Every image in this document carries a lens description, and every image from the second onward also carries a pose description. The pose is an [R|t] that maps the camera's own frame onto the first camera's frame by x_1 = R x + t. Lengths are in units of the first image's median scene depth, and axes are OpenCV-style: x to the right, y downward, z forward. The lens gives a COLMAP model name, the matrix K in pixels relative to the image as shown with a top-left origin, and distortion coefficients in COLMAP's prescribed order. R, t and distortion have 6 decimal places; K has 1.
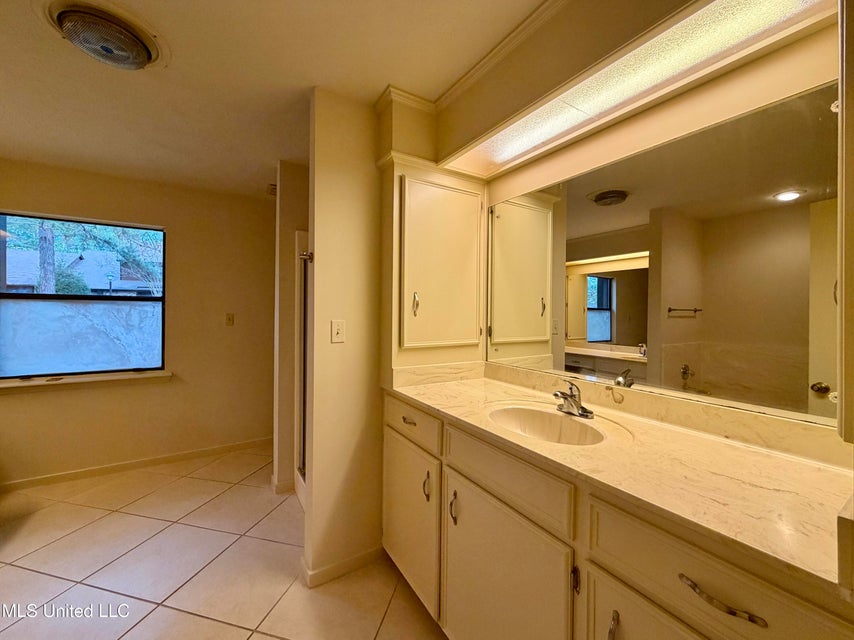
lens RADIAL K [[339.5, 0, 433.6], [0, 339.5, 313.2], [0, 0, 1]] dist [-0.001728, 0.000155]
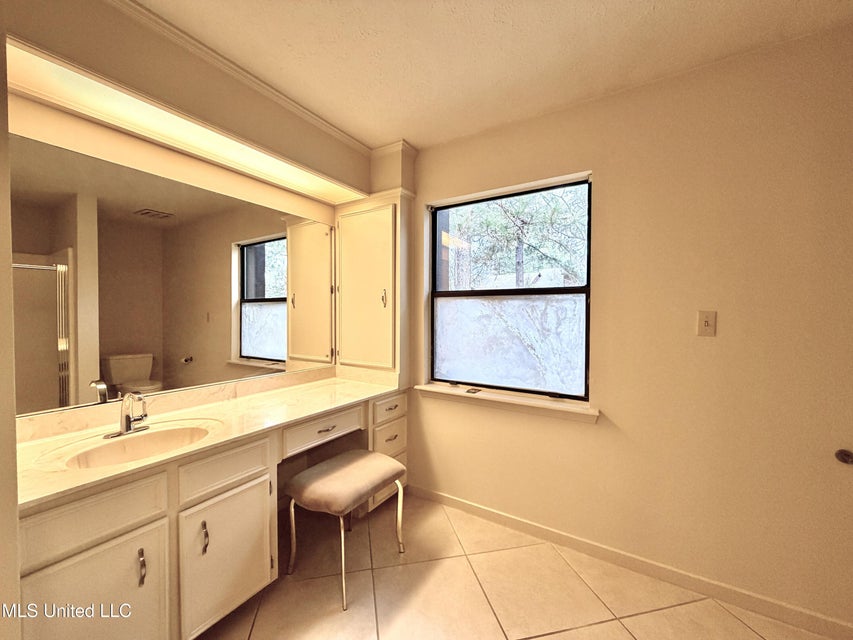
lens RADIAL K [[339.1, 0, 410.4], [0, 339.1, 321.9], [0, 0, 1]] dist [-0.001728, 0.000155]
pose [[0.388335, 0.013730, -0.921416, -0.356587], [-0.003050, 0.999903, 0.013614, 0.011555], [0.921513, -0.002476, 0.388339, 0.467307]]
